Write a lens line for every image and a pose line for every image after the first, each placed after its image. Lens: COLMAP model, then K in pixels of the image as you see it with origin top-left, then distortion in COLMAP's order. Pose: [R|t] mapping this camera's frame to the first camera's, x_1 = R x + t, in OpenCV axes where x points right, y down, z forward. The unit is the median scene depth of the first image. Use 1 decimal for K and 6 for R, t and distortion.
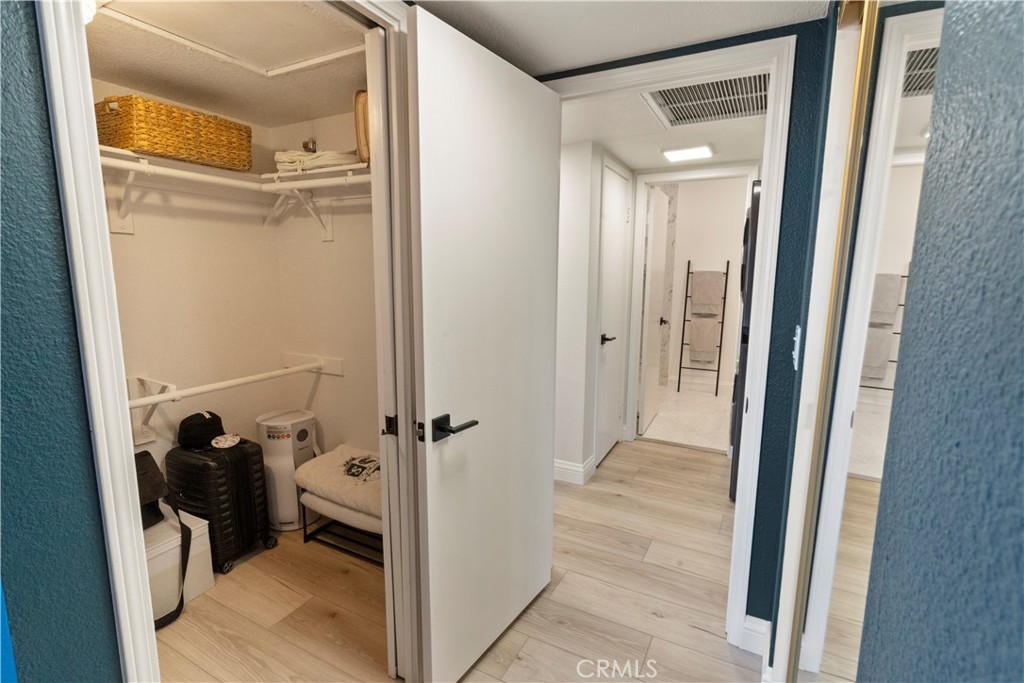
lens RADIAL K [[487.9, 0, 513.7], [0, 487.9, 342.9], [0, 0, 1]] dist [0.001045, -0.003949]
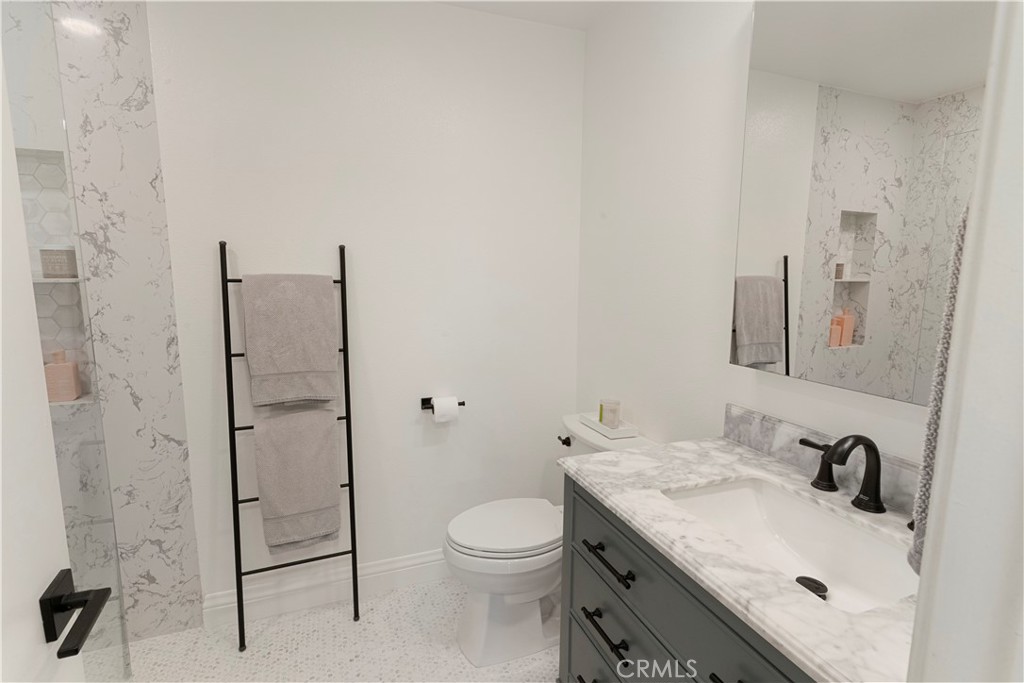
lens RADIAL K [[487.9, 0, 513.4], [0, 487.9, 342.5], [0, 0, 1]] dist [0.001045, -0.003949]
pose [[0.651975, -0.109937, 0.750228, 0.240596], [0.113050, 0.992468, 0.047190, -0.098431], [-0.749766, 0.054047, 0.659493, 0.659266]]
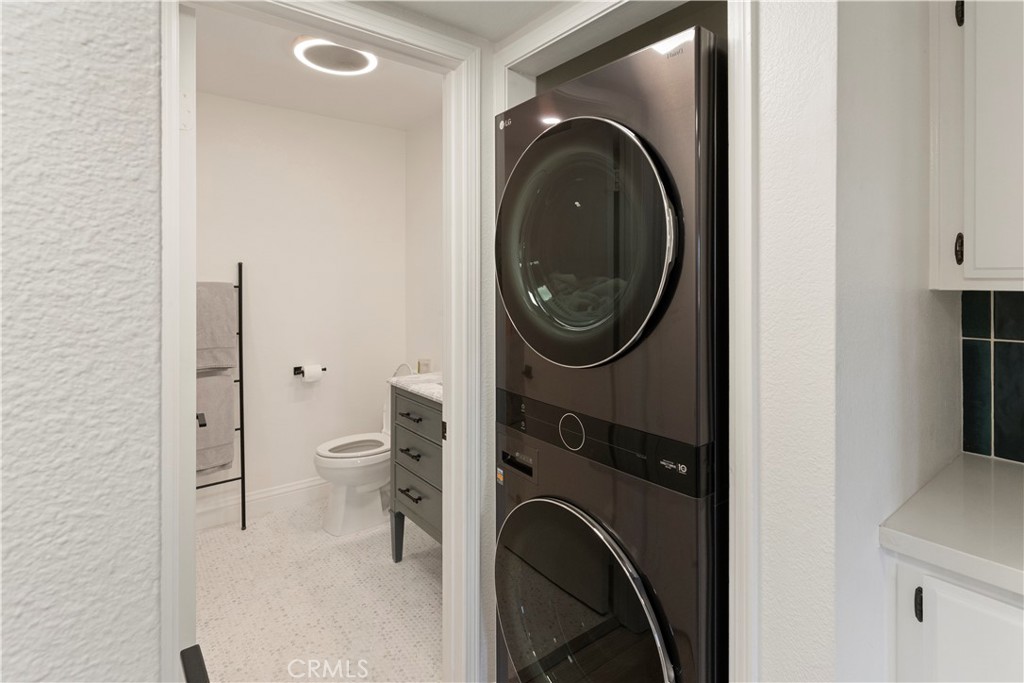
lens RADIAL K [[487.9, 0, 509.9], [0, 487.9, 281.3], [0, 0, 1]] dist [0.001045, -0.003949]
pose [[0.395439, -0.009897, 0.918439, 0.066155], [0.138806, 0.989101, -0.049105, -0.079539], [-0.907943, 0.146903, 0.392503, 0.516092]]
